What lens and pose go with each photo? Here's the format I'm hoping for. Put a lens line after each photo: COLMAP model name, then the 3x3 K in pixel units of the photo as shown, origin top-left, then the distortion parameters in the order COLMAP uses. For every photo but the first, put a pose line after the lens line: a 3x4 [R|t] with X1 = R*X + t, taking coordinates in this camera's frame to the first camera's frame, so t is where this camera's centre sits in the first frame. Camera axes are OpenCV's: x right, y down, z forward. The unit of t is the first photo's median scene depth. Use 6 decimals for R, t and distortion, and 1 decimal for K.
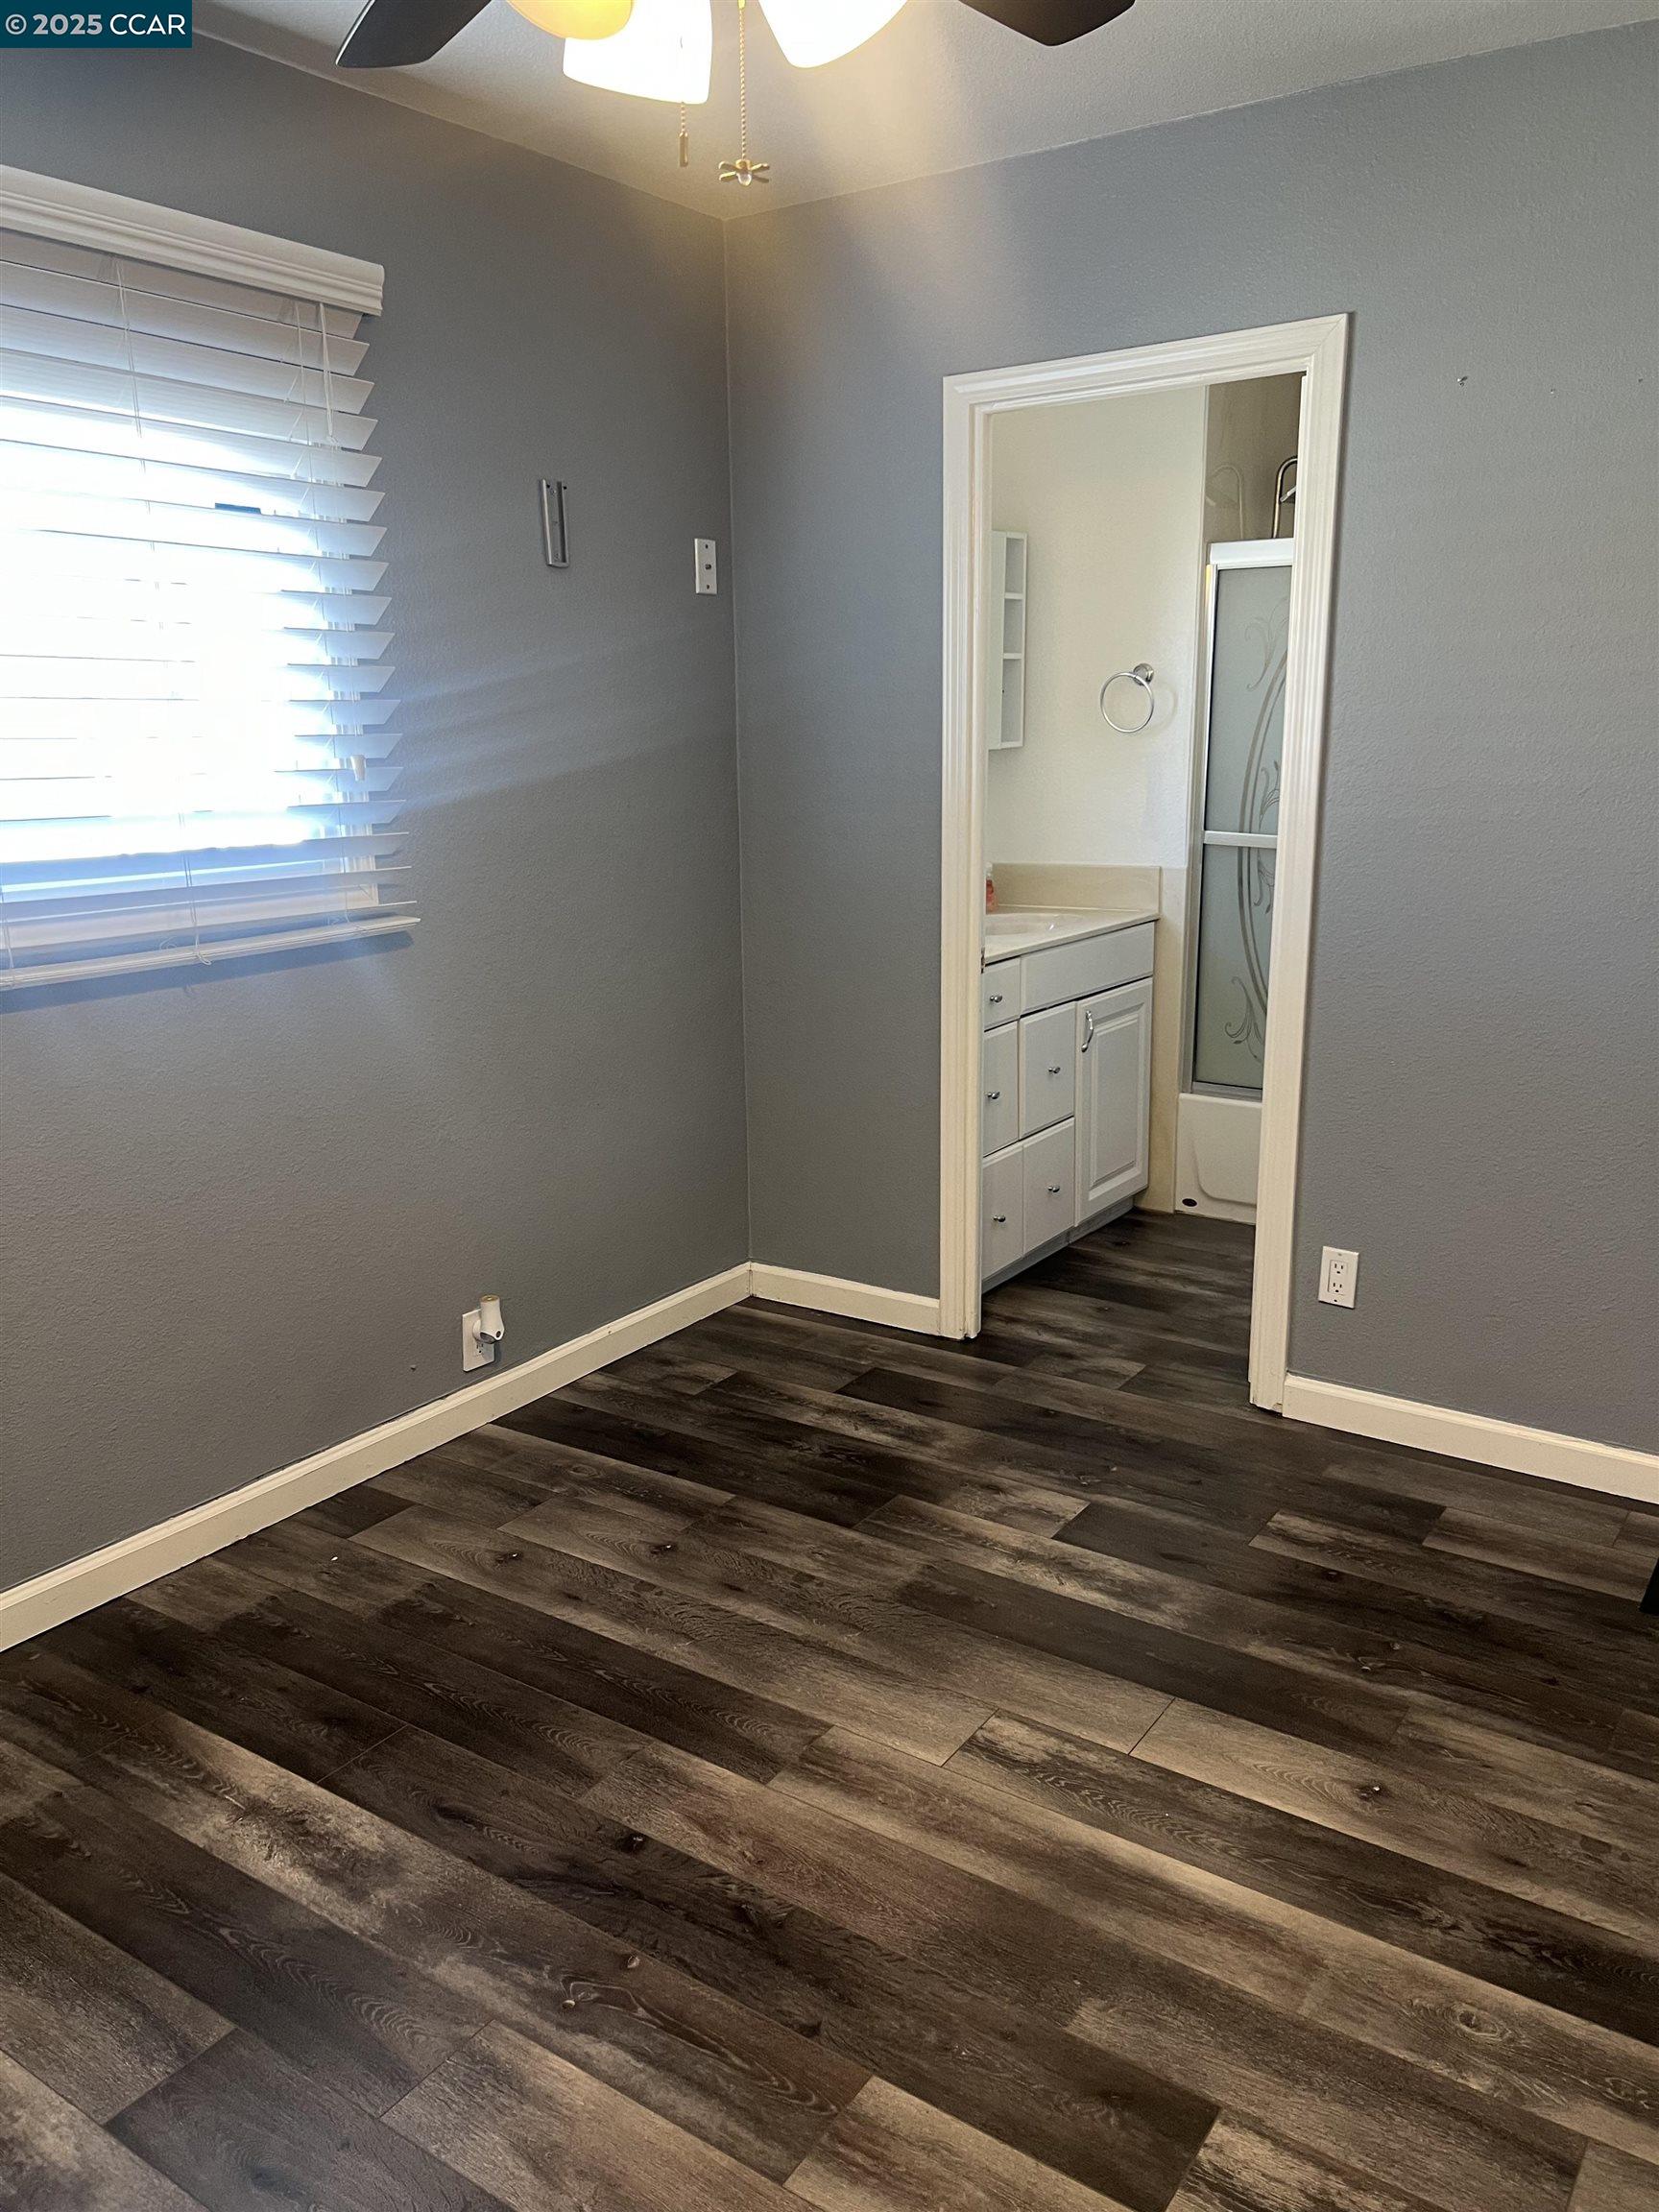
lens RADIAL K [[1613.3, 0, 829.5], [0, 1613.3, 1106.0], [0, 0, 1]] dist [0.004173, -0.039628]
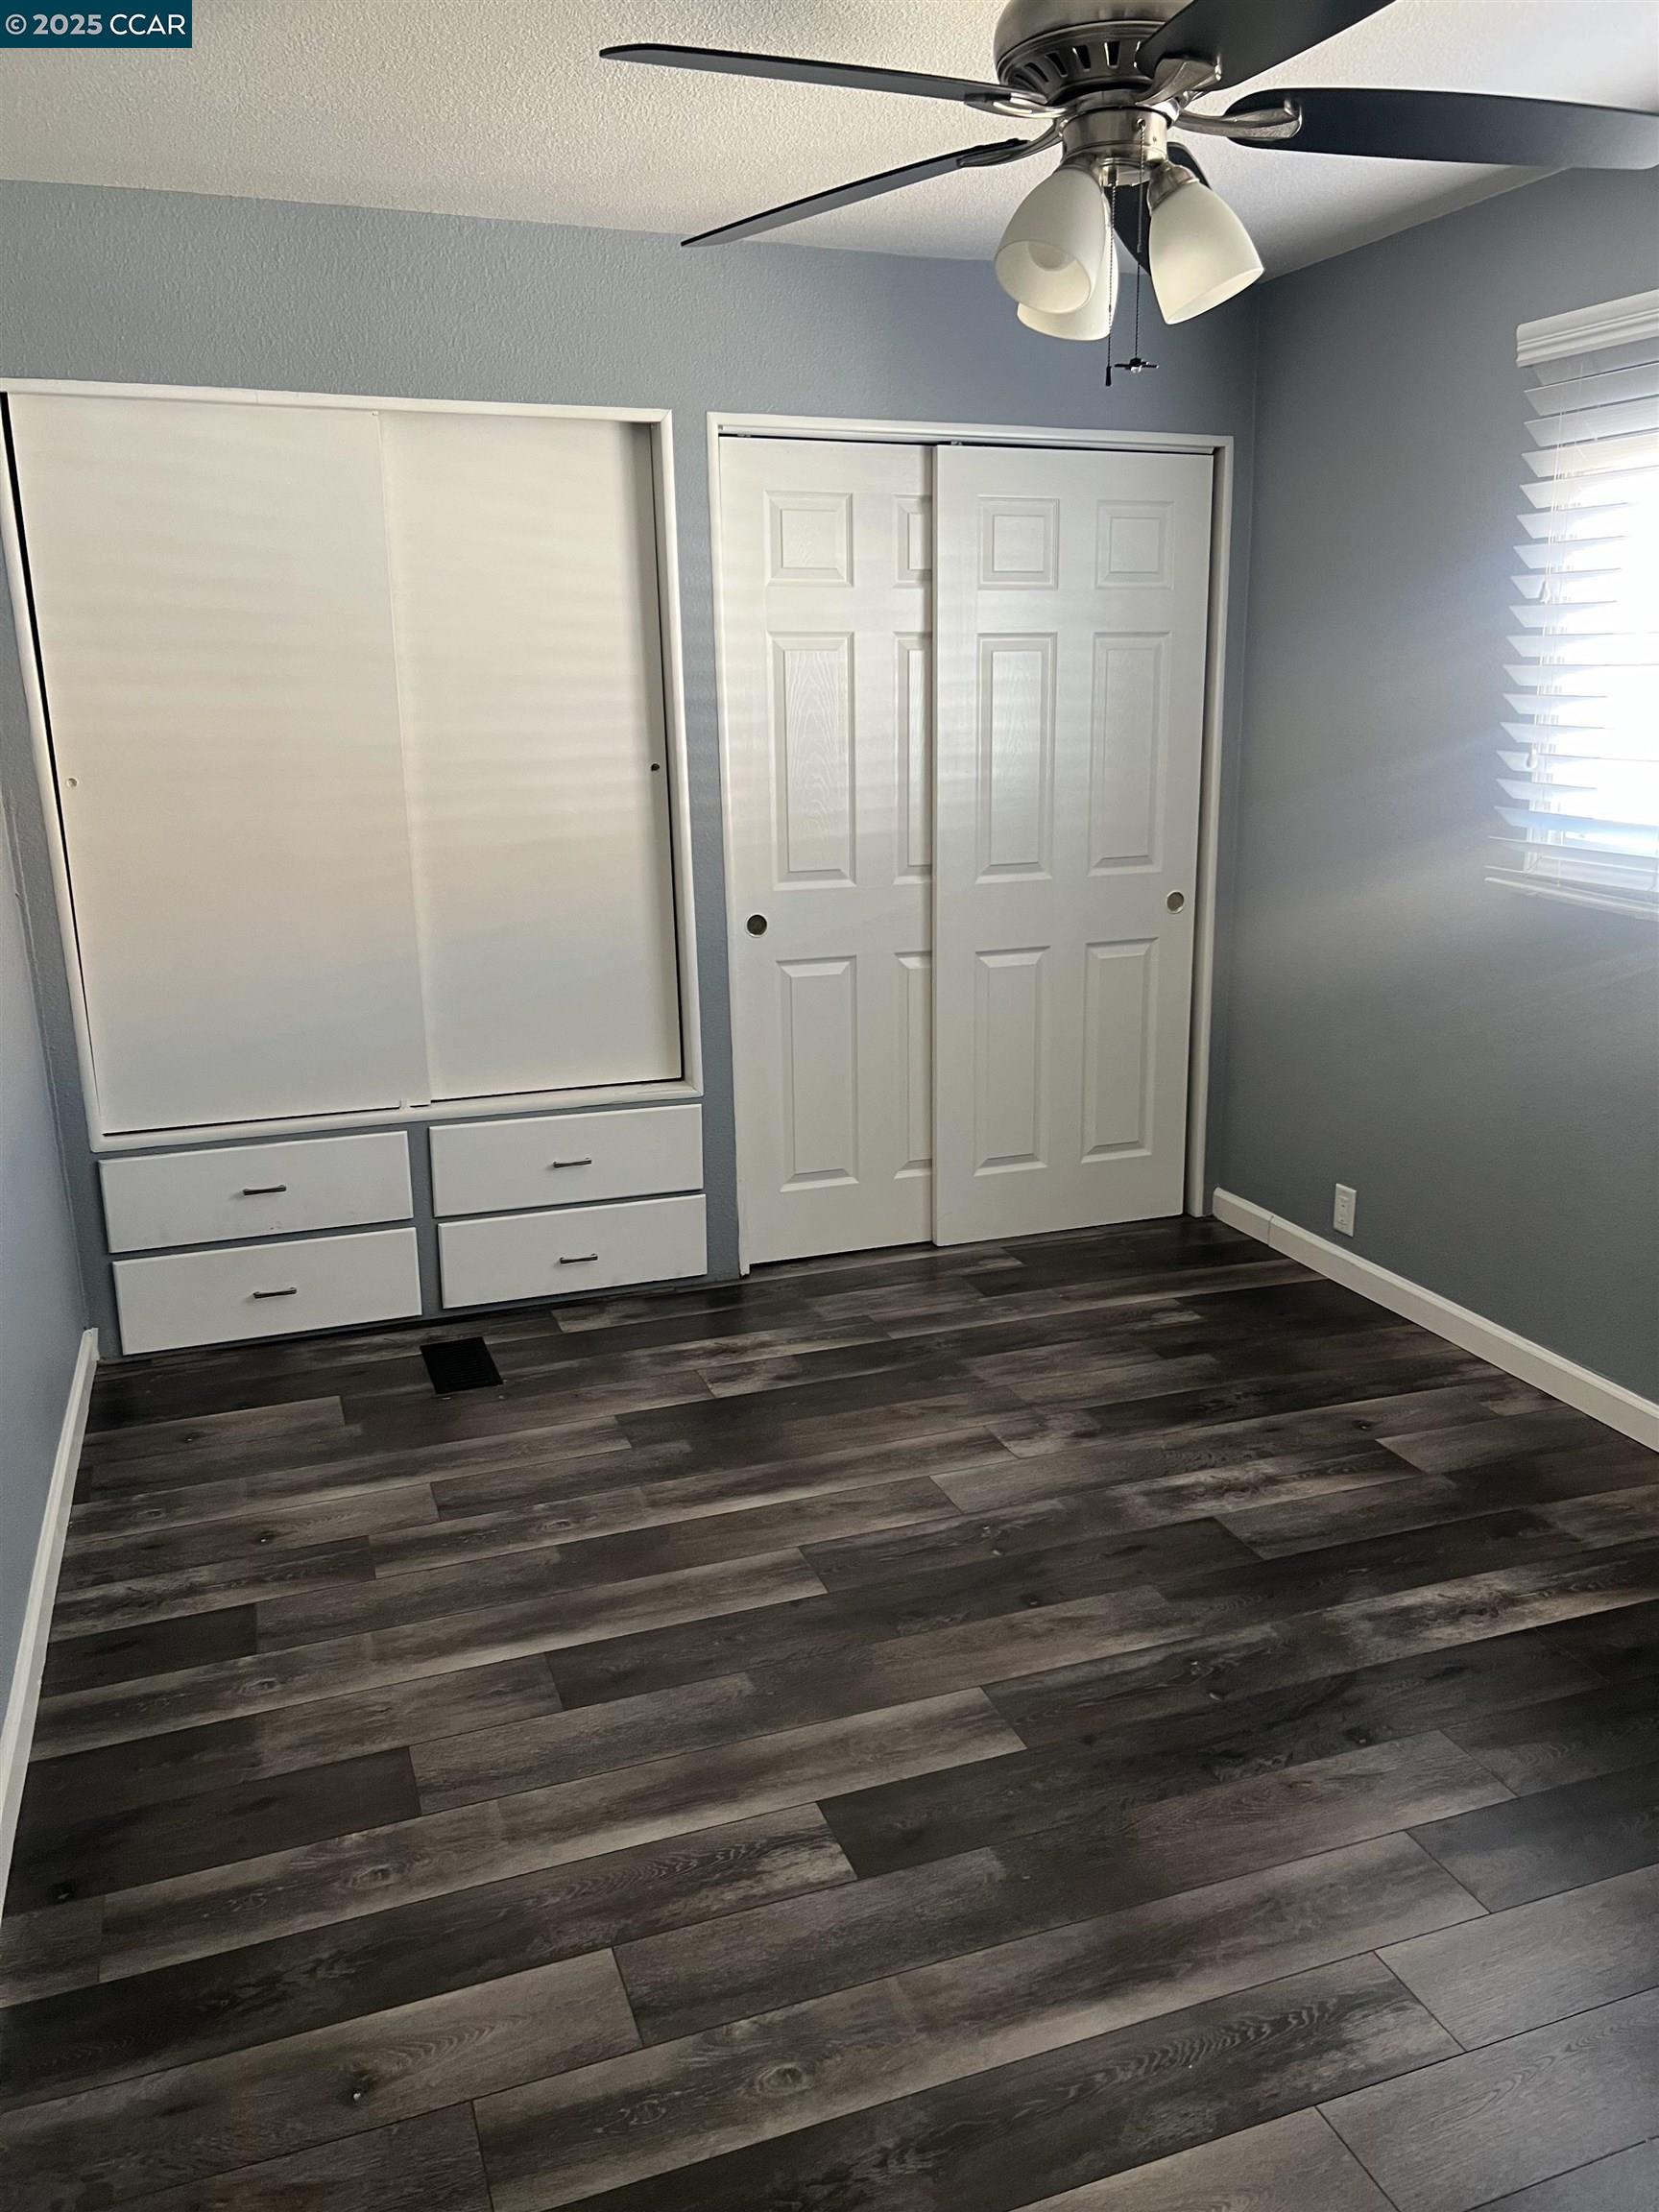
lens RADIAL K [[1681.9, 0, 829.5], [0, 1681.9, 1106.0], [0, 0, 1]] dist [0.003573, -0.005248]
pose [[-0.571253, 0.228670, -0.788277, 1.052168], [-0.172275, 0.905607, 0.387552, -0.383430], [0.802491, 0.357191, -0.477936, 1.273882]]
